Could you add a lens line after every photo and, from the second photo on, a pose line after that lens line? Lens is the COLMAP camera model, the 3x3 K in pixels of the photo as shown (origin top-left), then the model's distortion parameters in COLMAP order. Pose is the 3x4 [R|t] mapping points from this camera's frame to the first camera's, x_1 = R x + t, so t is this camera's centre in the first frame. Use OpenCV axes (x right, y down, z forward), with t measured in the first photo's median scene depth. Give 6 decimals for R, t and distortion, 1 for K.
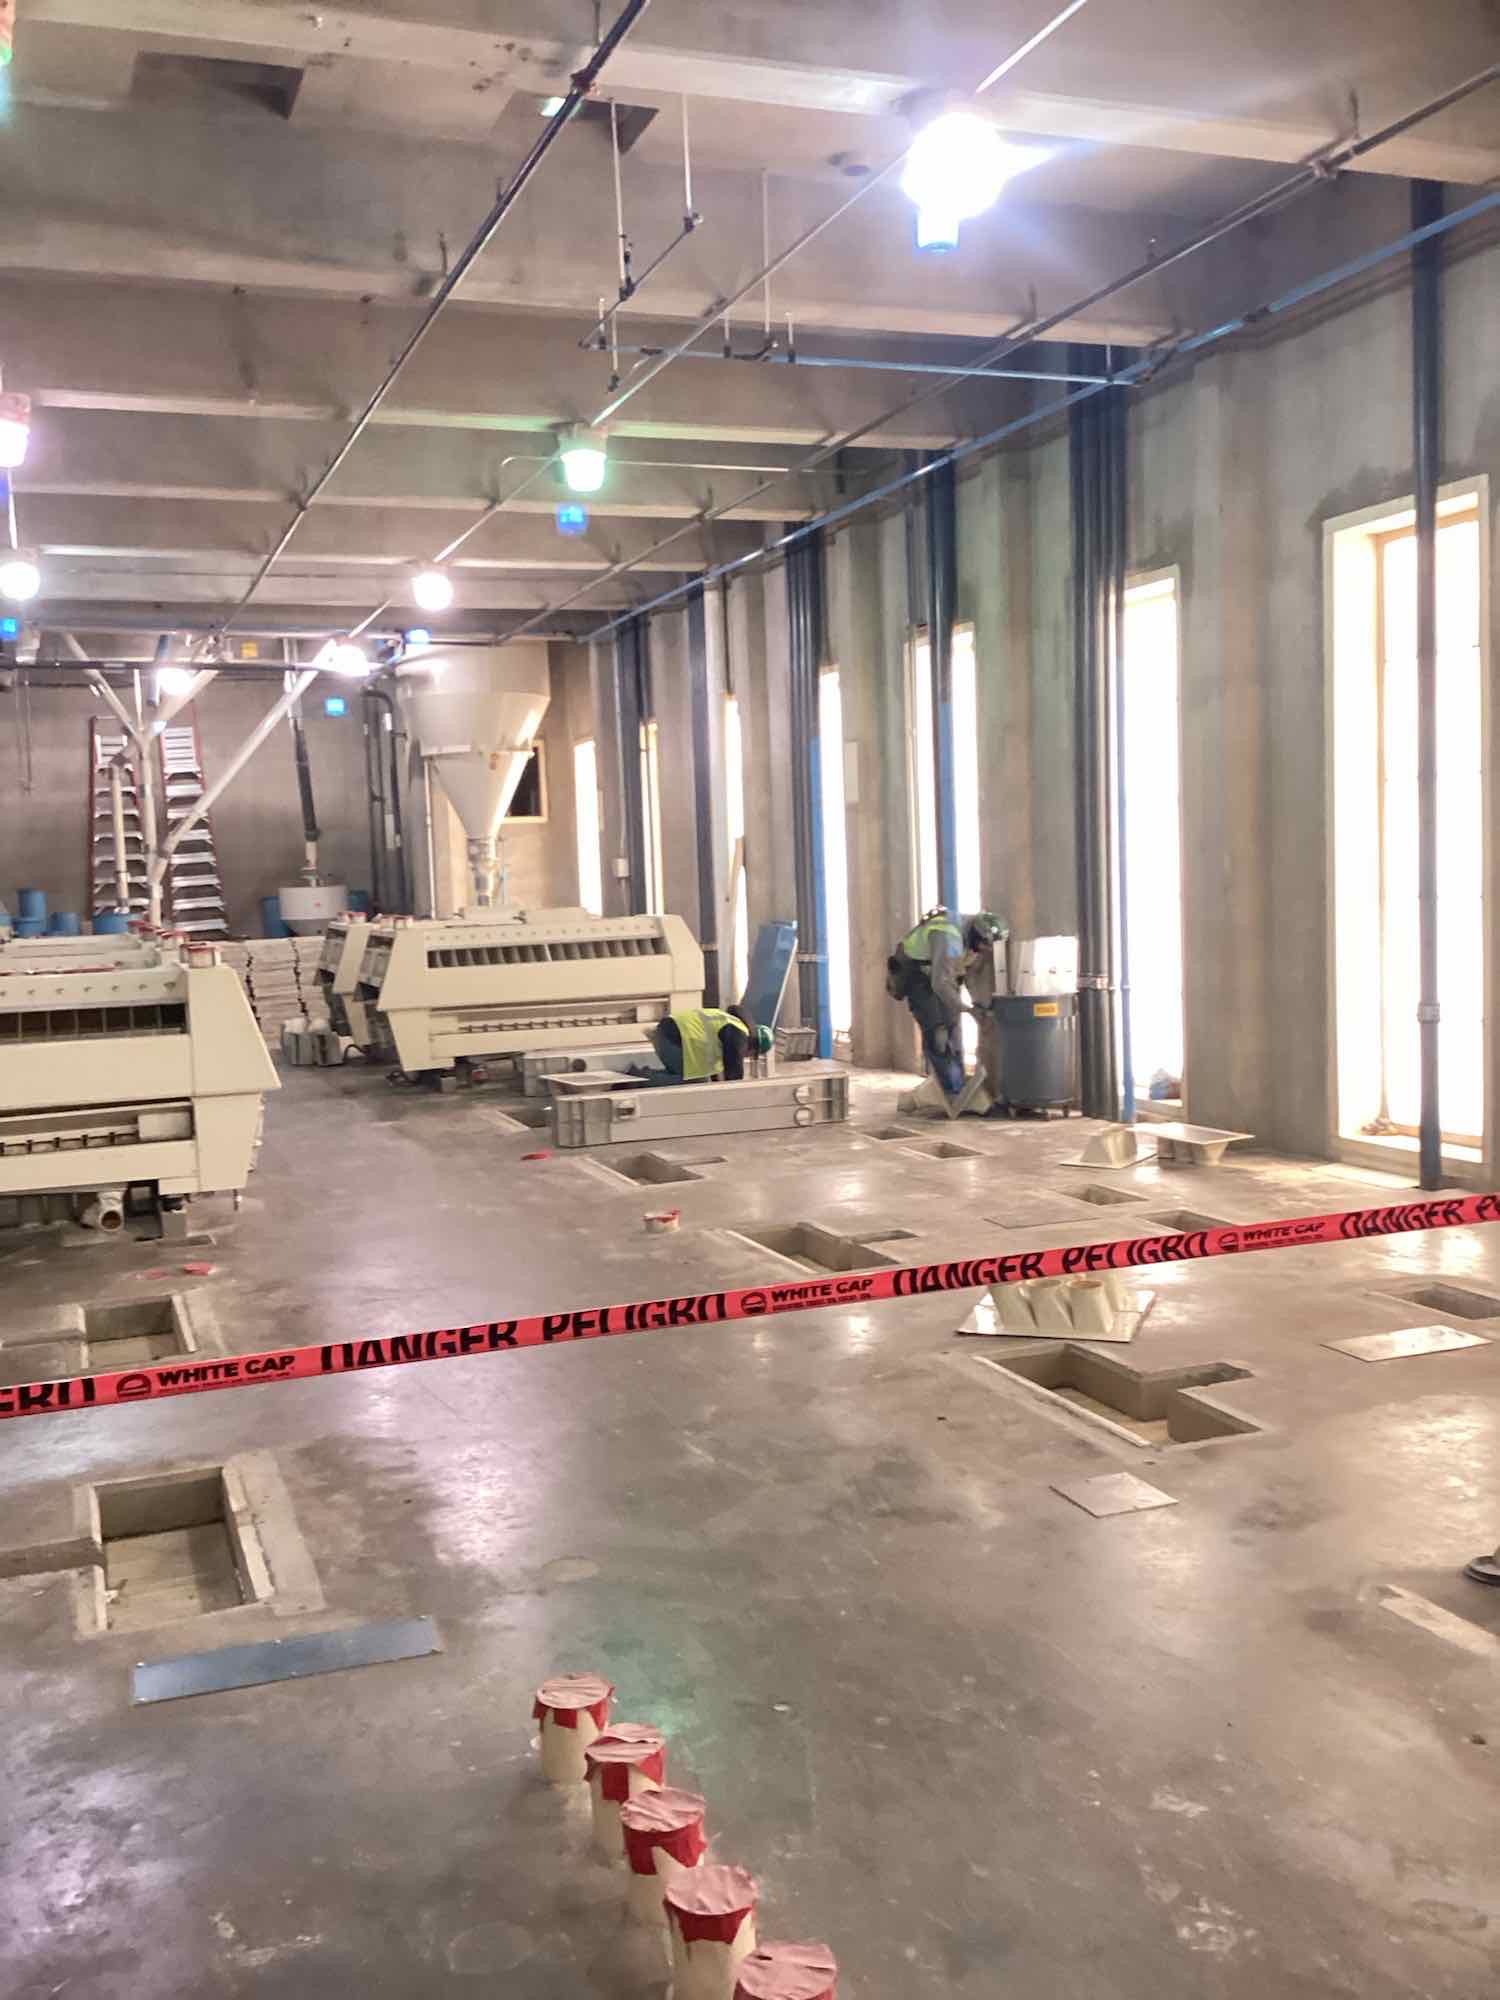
lens RADIAL K [[1821.4, 0, 742.2], [0, 1821.4, 1000.9], [0, 0, 1]] dist [0.075360, -0.000969]
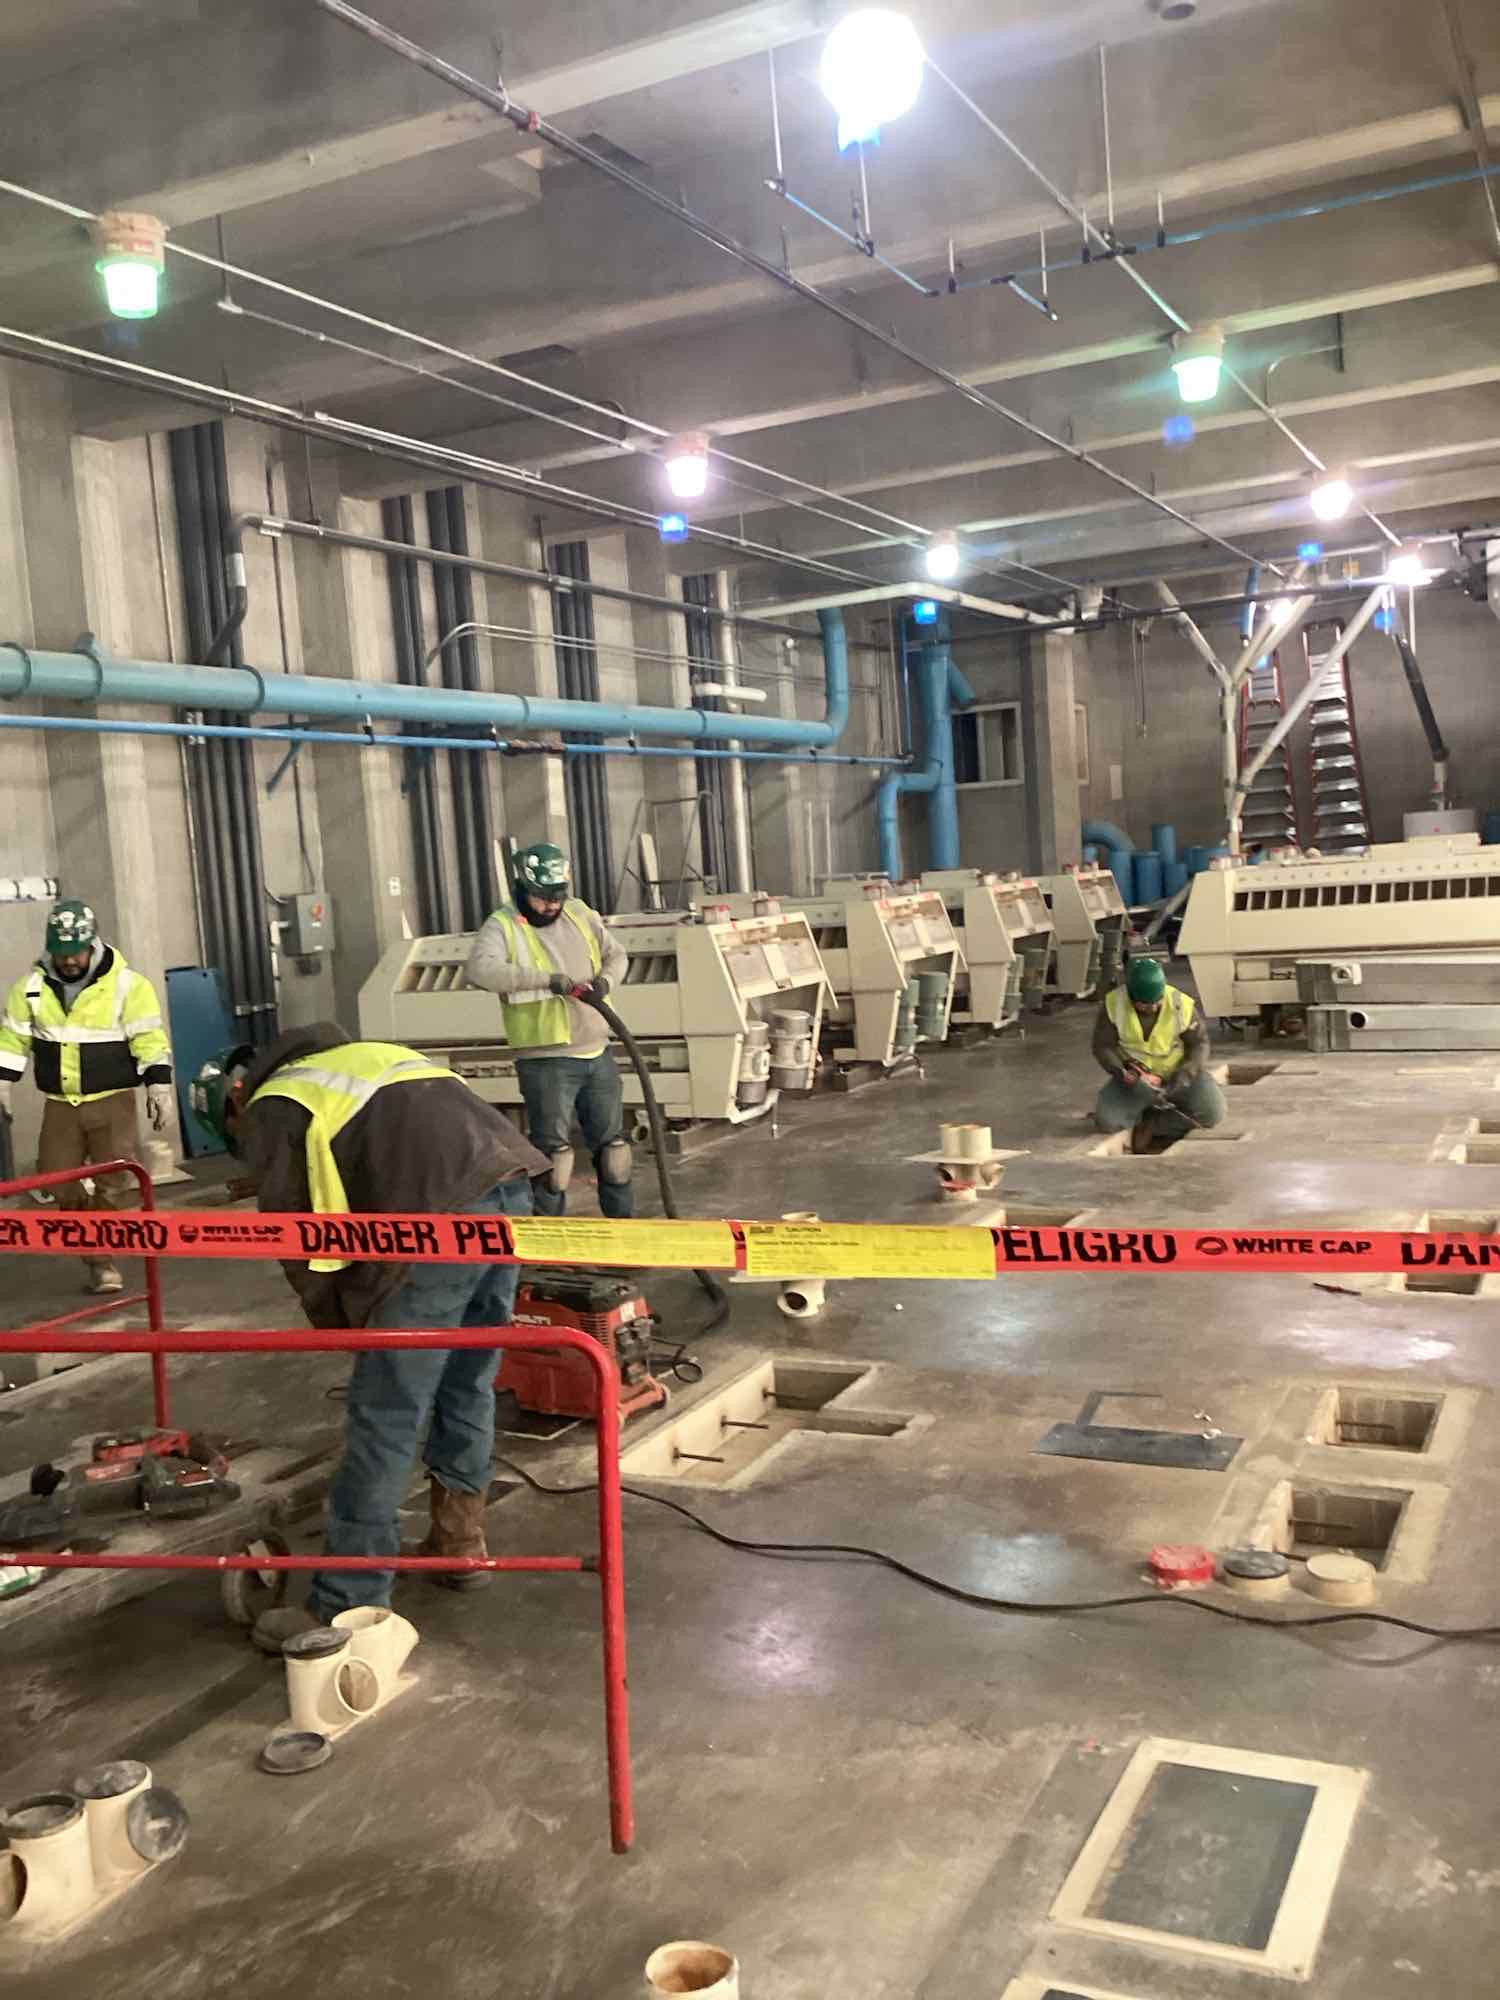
lens RADIAL K [[1821.4, 0, 742.2], [0, 1821.4, 1000.9], [0, 0, 1]] dist [0.075360, -0.000969]
pose [[0.686523, 0.044204, -0.725764, 0.350583], [-0.008642, 0.998576, 0.052645, -0.019093], [0.727057, -0.029870, 0.685927, 0.147979]]
